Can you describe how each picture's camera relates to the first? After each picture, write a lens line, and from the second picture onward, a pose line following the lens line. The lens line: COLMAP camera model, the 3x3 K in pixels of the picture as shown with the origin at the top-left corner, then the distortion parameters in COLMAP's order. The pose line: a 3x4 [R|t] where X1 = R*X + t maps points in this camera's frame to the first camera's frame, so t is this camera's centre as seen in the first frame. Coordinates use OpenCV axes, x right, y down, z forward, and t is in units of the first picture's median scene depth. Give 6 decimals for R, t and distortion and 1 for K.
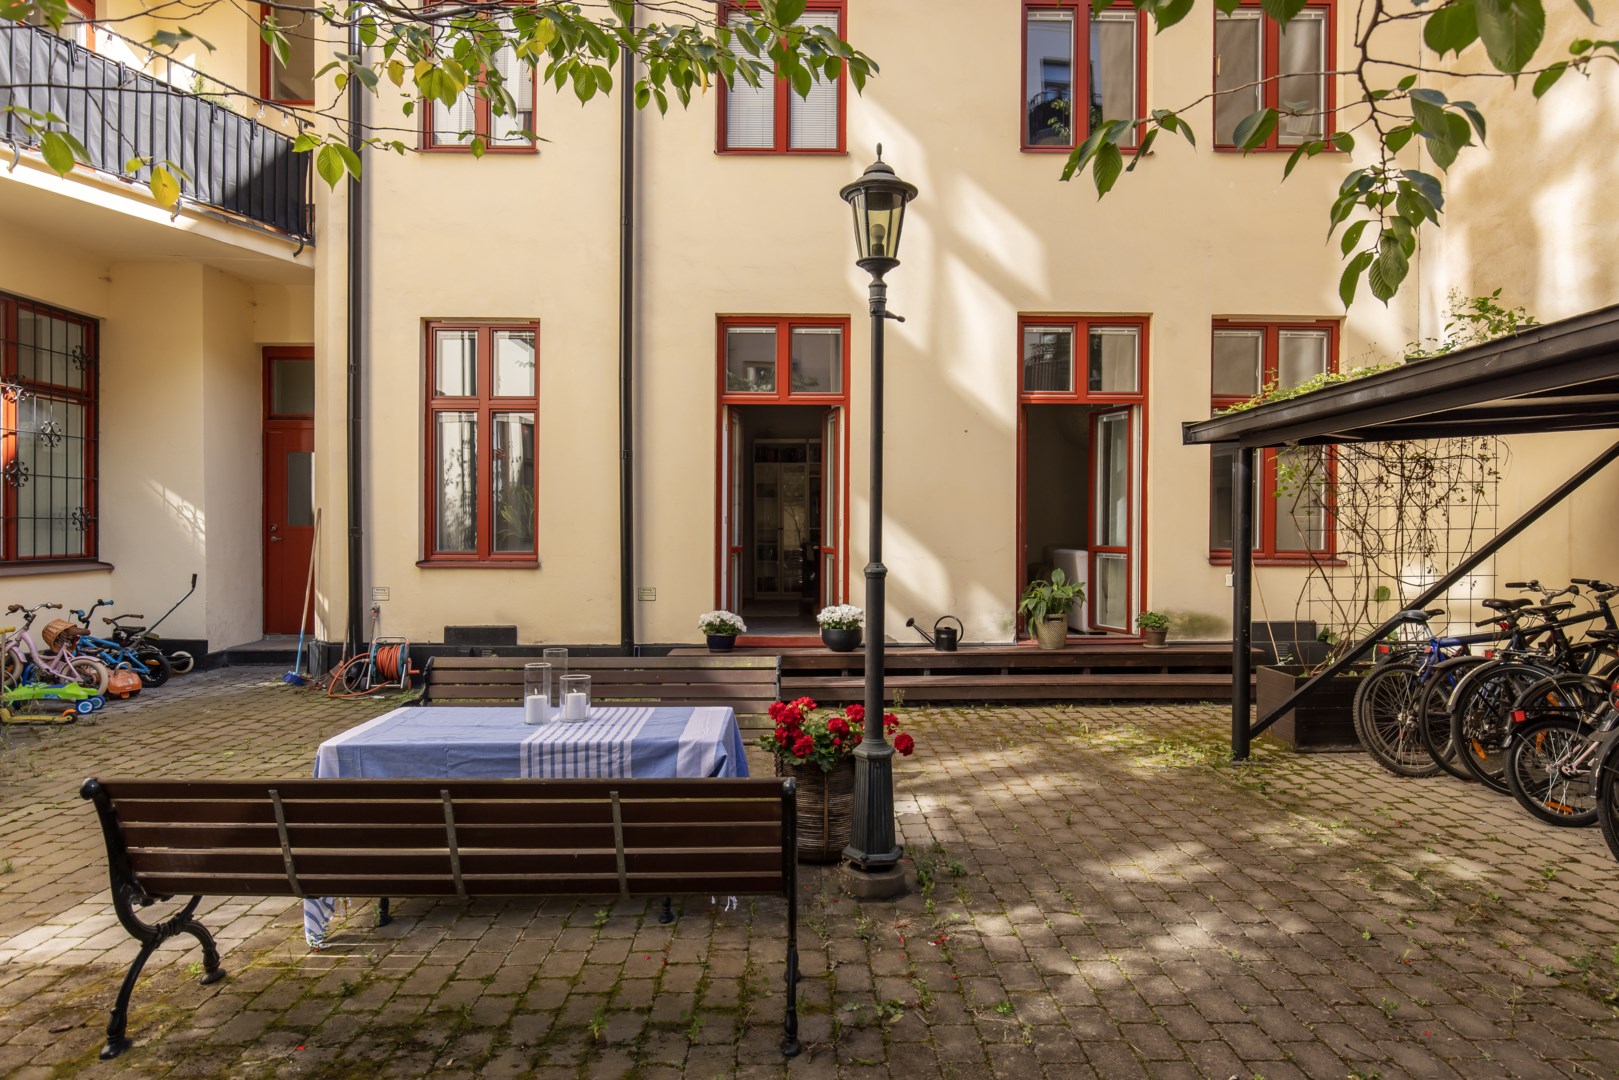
lens RADIAL K [[959.1, 0, 809.5], [0, 959.1, 540.0], [0, 0, 1]] dist [0.000241, 0.001110]
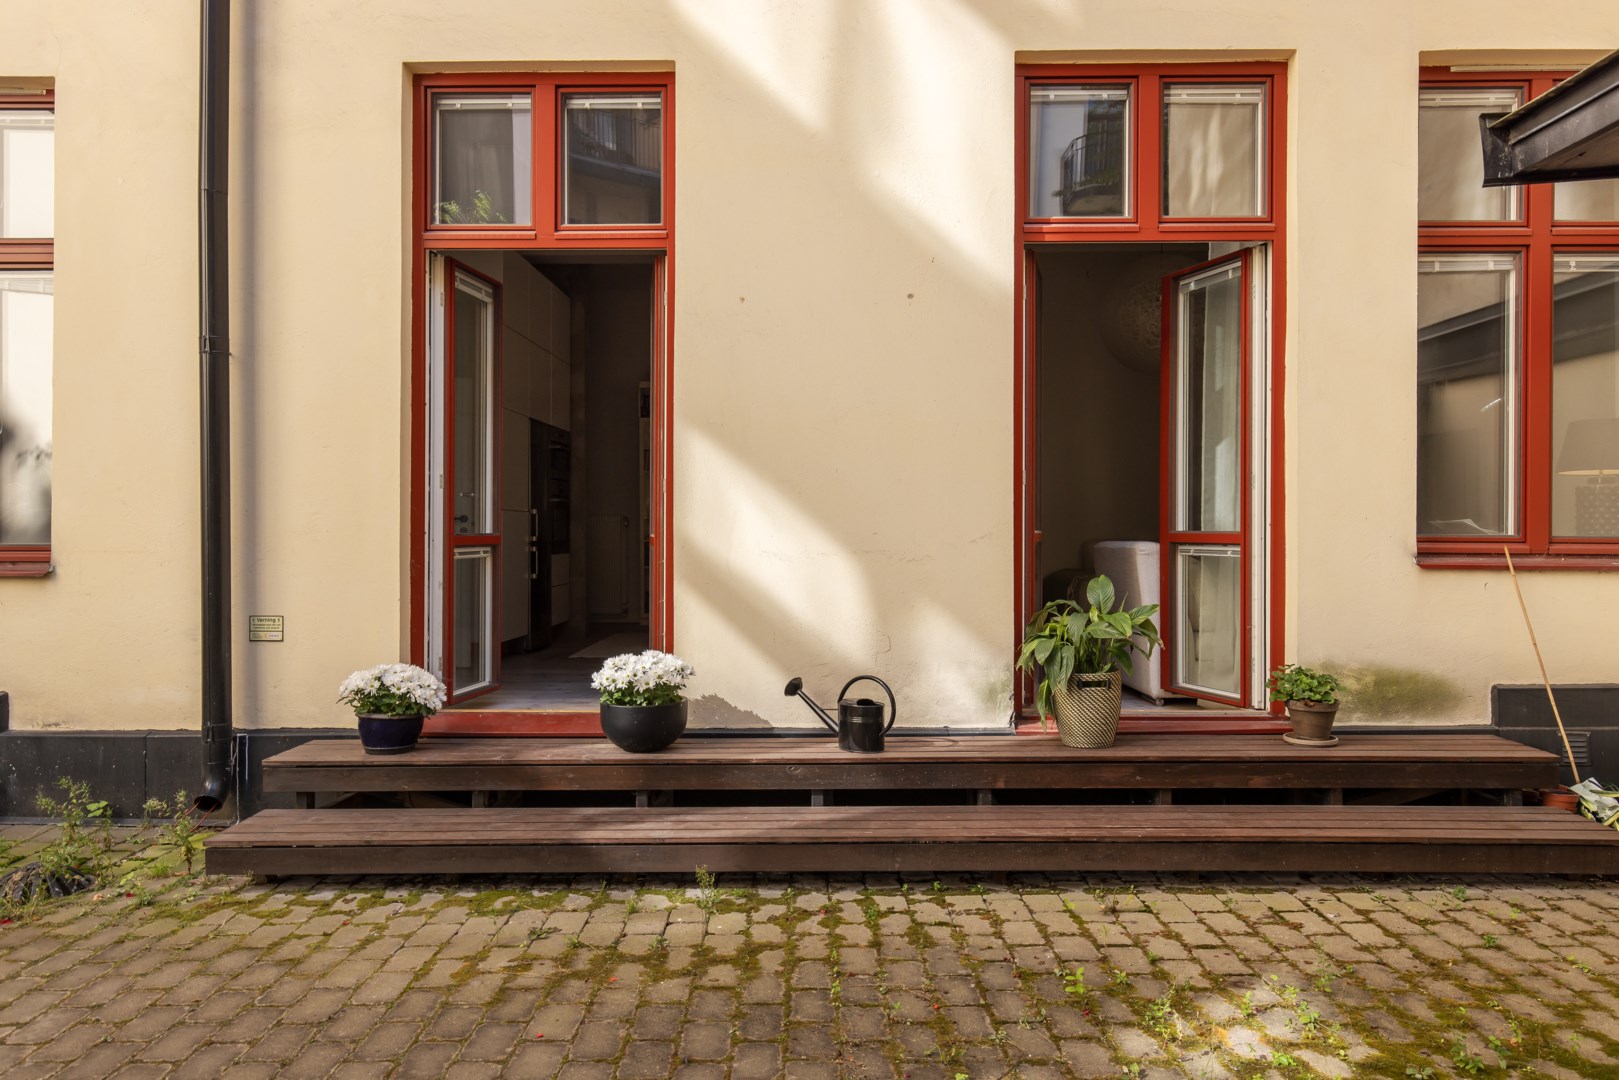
lens RADIAL K [[1037.7, 0, 809.5], [0, 1037.7, 540.0], [0, 0, 1]] dist [0.008352, 0.000856]
pose [[0.999633, -0.002007, -0.027003, 0.126643], [0.001771, 0.999960, -0.008762, 0.016176], [0.027019, 0.008711, 0.999597, 0.472442]]
